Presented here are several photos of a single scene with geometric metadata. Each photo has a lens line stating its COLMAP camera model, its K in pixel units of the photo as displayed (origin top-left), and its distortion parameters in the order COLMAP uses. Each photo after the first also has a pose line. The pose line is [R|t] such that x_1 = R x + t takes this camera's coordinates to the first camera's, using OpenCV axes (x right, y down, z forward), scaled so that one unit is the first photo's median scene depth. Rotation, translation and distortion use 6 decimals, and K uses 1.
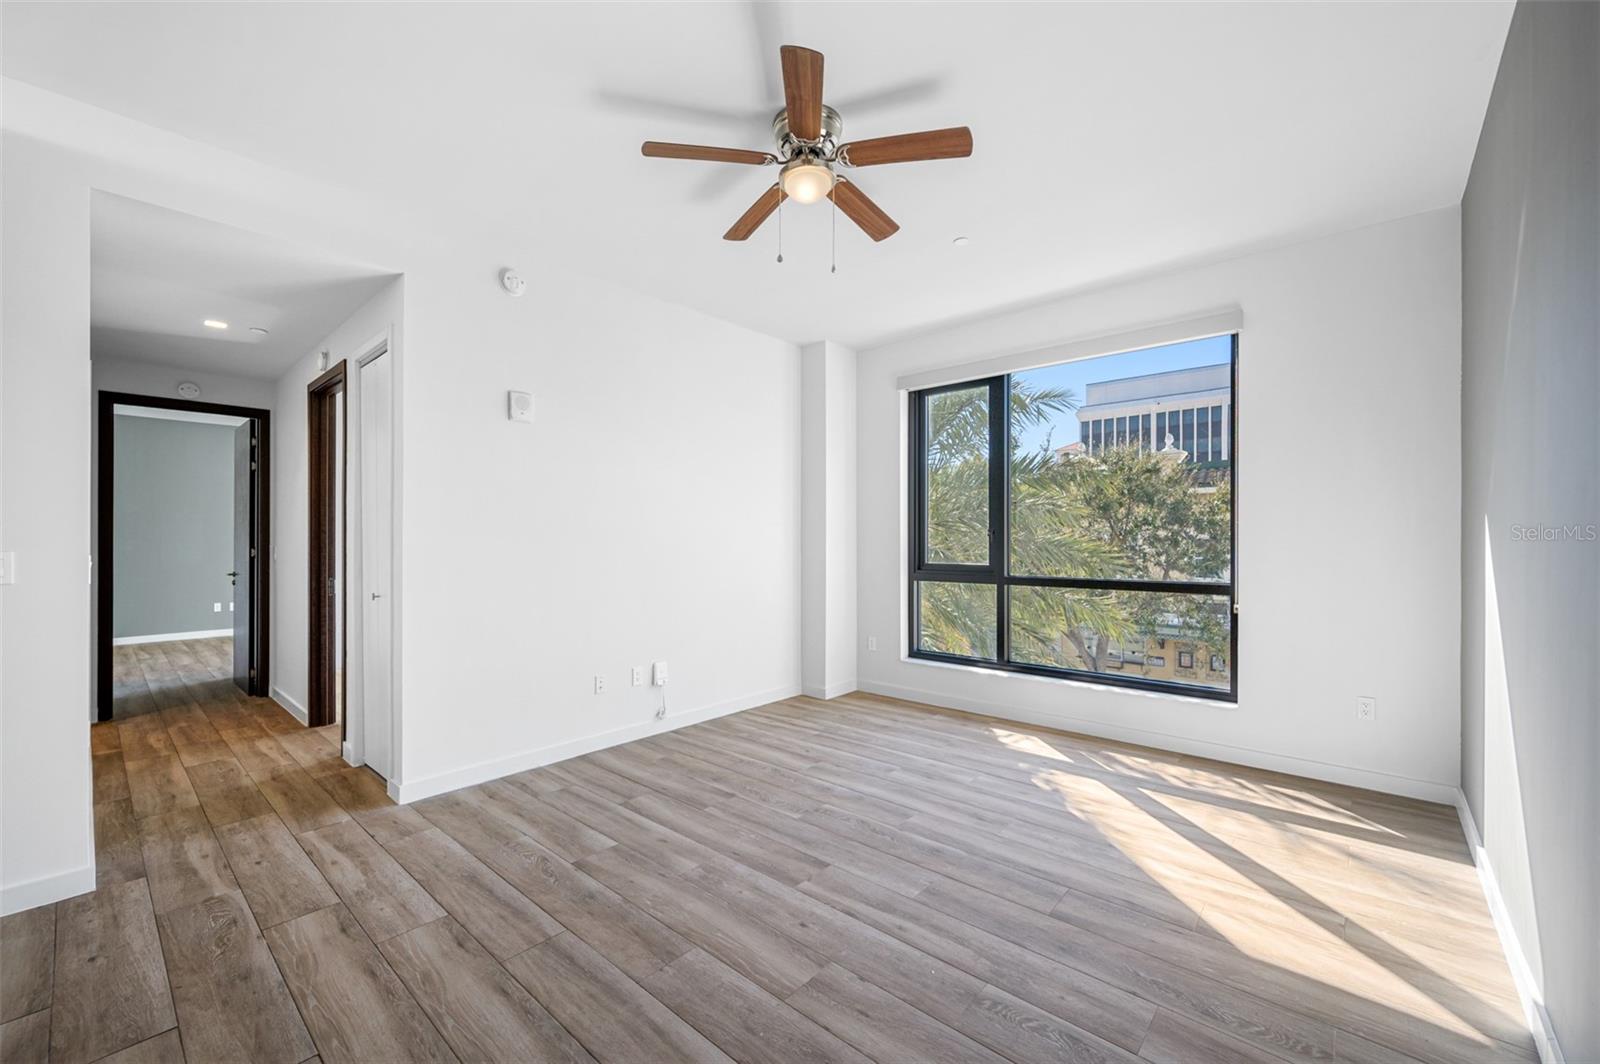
lens RADIAL K [[636.4, 0, 805.4], [0, 636.4, 538.9], [0, 0, 1]] dist [0.000562, 0.000303]
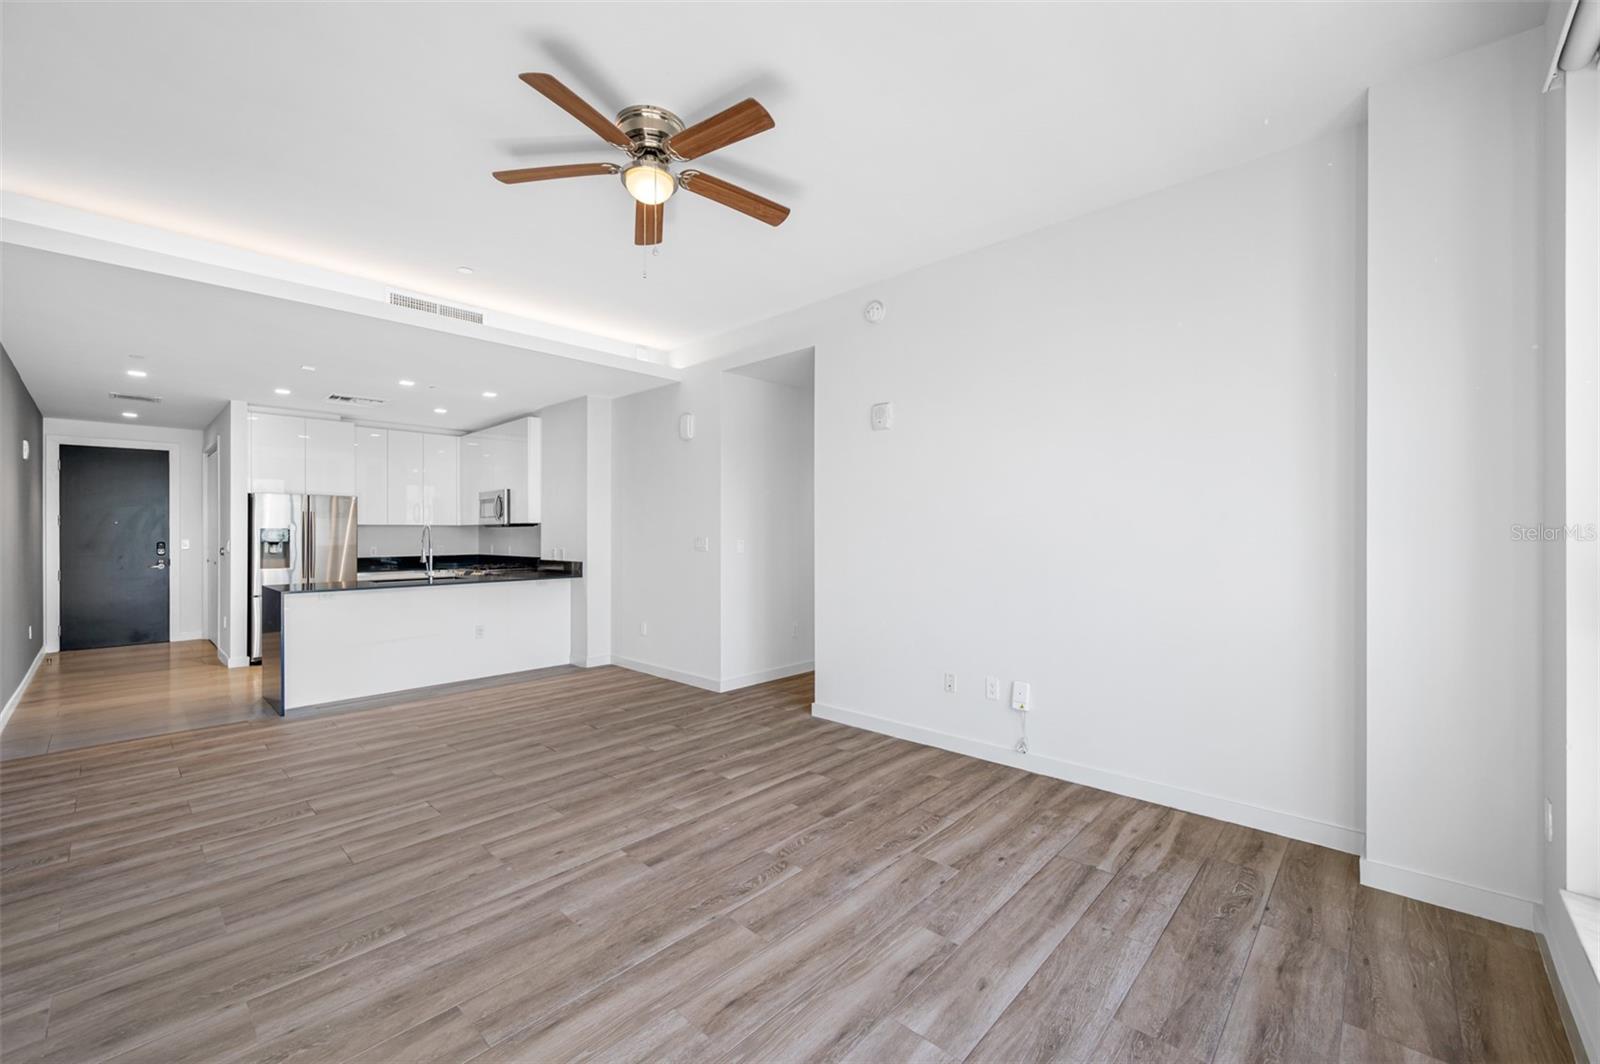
lens RADIAL K [[647.3, 0, 803.3], [0, 647.3, 535.3], [0, 0, 1]] dist [0.001787, -0.000005]
pose [[-0.024799, 0.009700, -0.999645, 0.713374], [0.007862, 0.999924, 0.009507, -0.003254], [0.999662, -0.007623, -0.024873, 0.882255]]
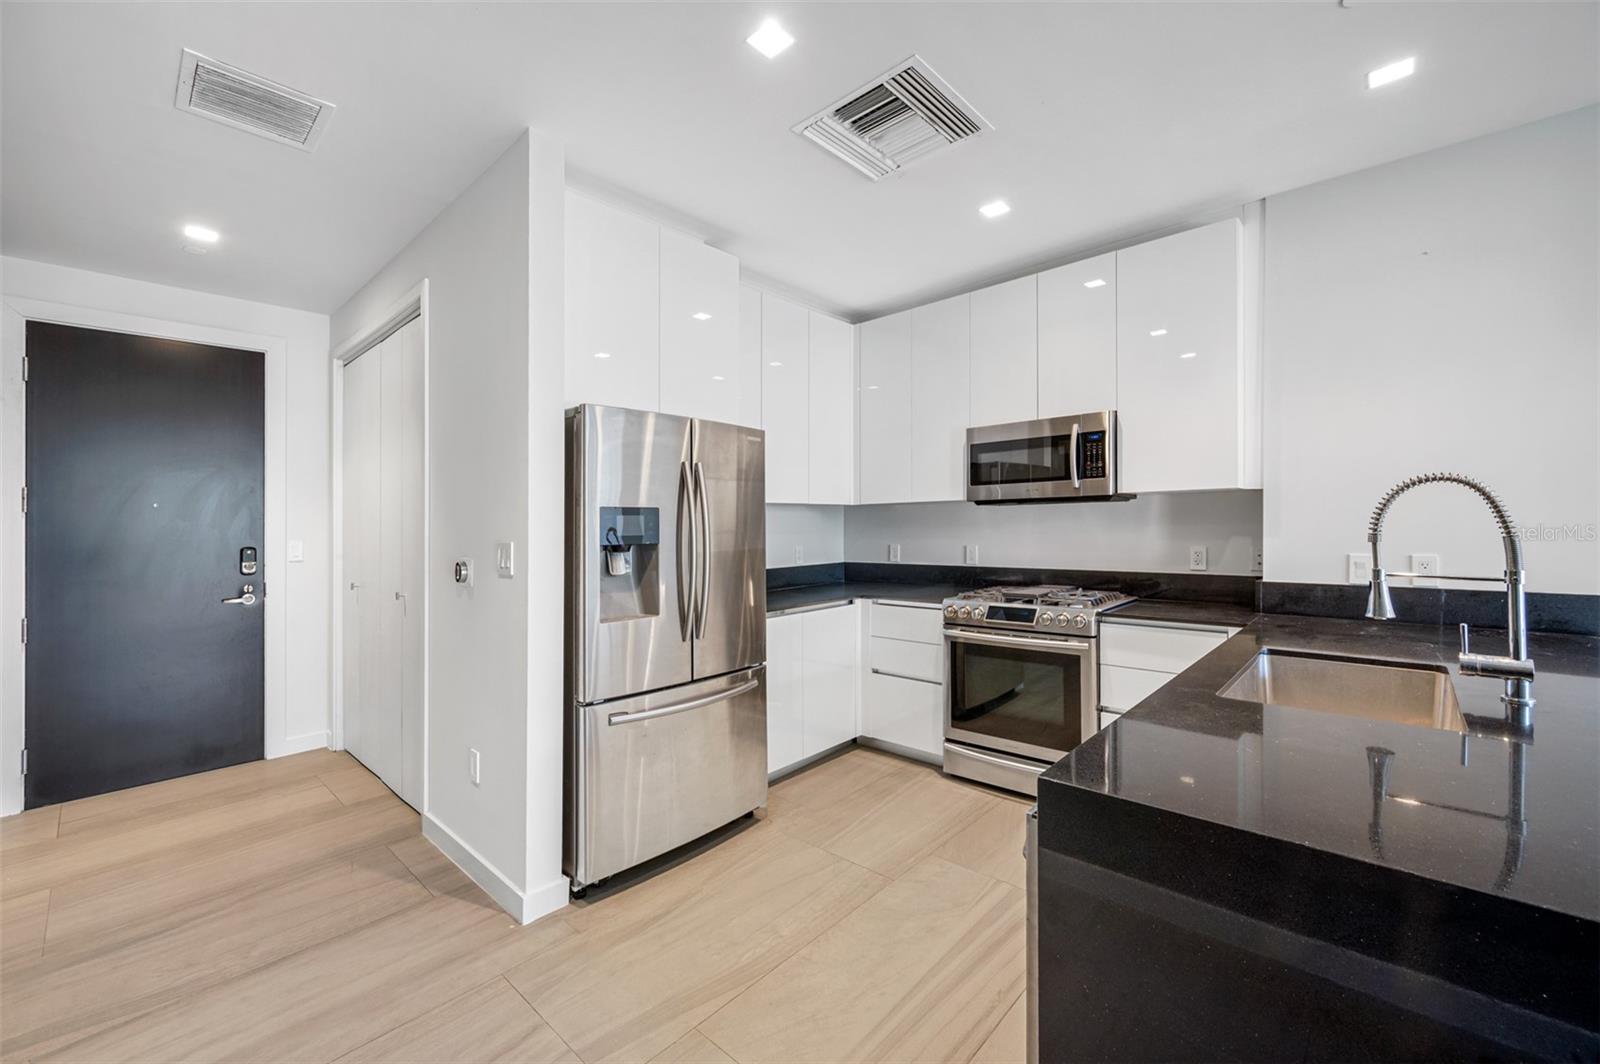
lens RADIAL K [[641.3, 0, 802.3], [0, 641.3, 521.3], [0, 0, 1]] dist [0.000451, -0.000123]
pose [[-0.013818, -0.002873, -0.999900, -0.422188], [0.018454, 0.999825, -0.003128, 0.002780], [0.999734, -0.018495, -0.013763, -0.453249]]
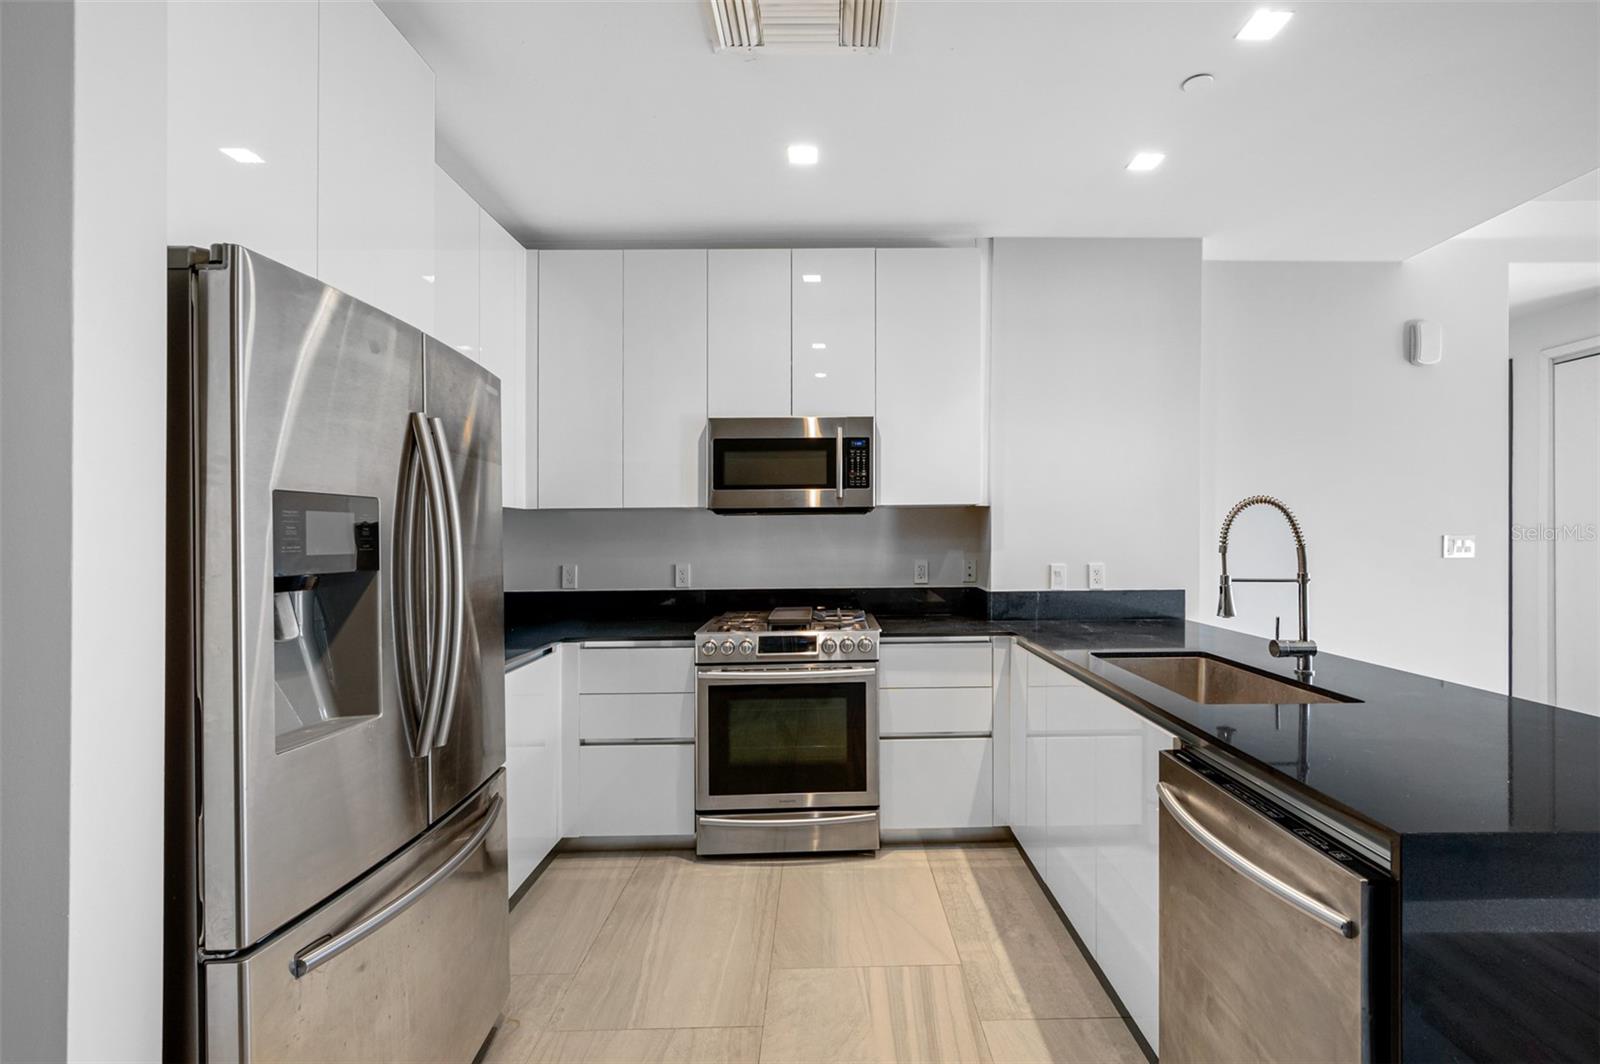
lens RADIAL K [[712.8, 0, 834.1], [0, 712.8, 538.6], [0, 0, 1]] dist [0.000299, -0.000121]
pose [[0.677574, 0.001107, -0.735454, -0.653035], [0.008768, 0.999916, 0.009582, 0.003283], [0.735403, -0.012941, 0.677507, -0.686962]]
